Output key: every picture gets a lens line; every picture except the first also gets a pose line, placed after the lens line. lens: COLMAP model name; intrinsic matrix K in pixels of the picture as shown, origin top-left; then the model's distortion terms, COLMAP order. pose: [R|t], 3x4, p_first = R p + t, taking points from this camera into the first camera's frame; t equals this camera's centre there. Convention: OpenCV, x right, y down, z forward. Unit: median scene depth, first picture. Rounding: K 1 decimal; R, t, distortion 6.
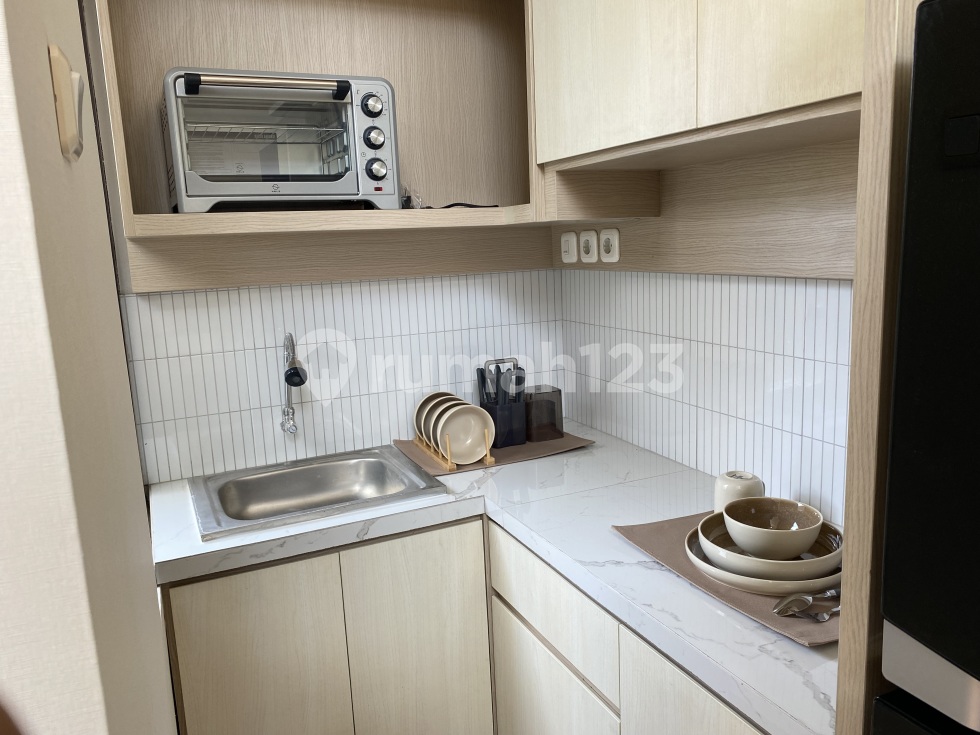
lens RADIAL K [[745.6, 0, 487.4], [0, 745.6, 366.9], [0, 0, 1]] dist [0.047354, -0.058127]
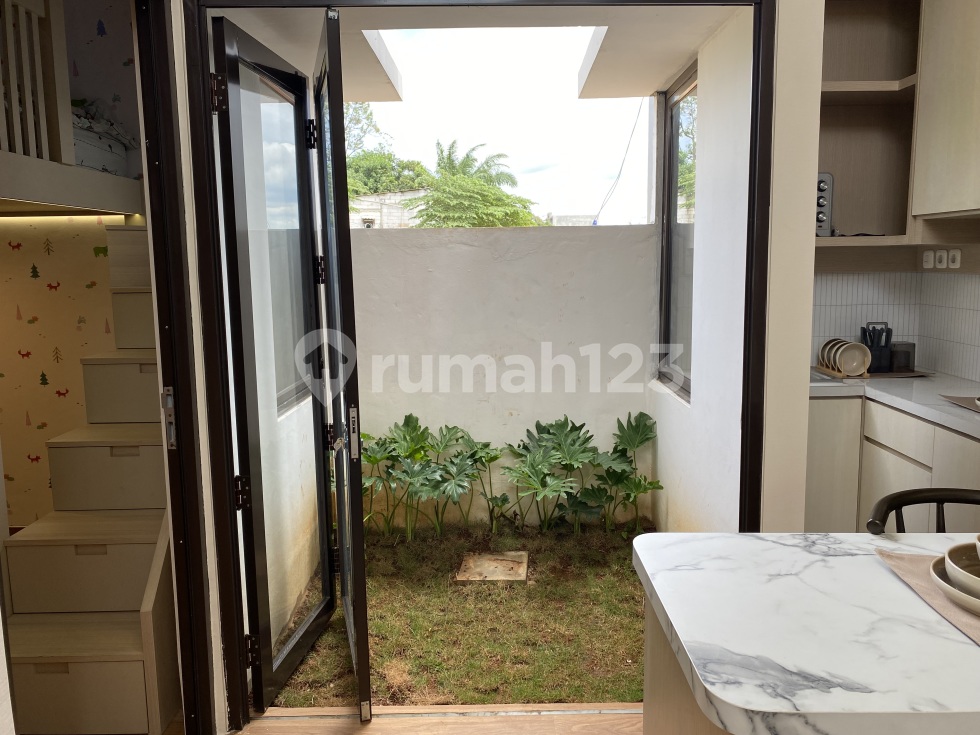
lens RADIAL K [[745.6, 0, 503.6], [0, 745.6, 352.7], [0, 0, 1]] dist [0.047354, -0.058127]
pose [[0.913674, 0.083253, -0.397829, -0.080651], [-0.094521, 0.995484, -0.008758, 0.170439], [0.395304, 0.045605, 0.917418, -1.015400]]
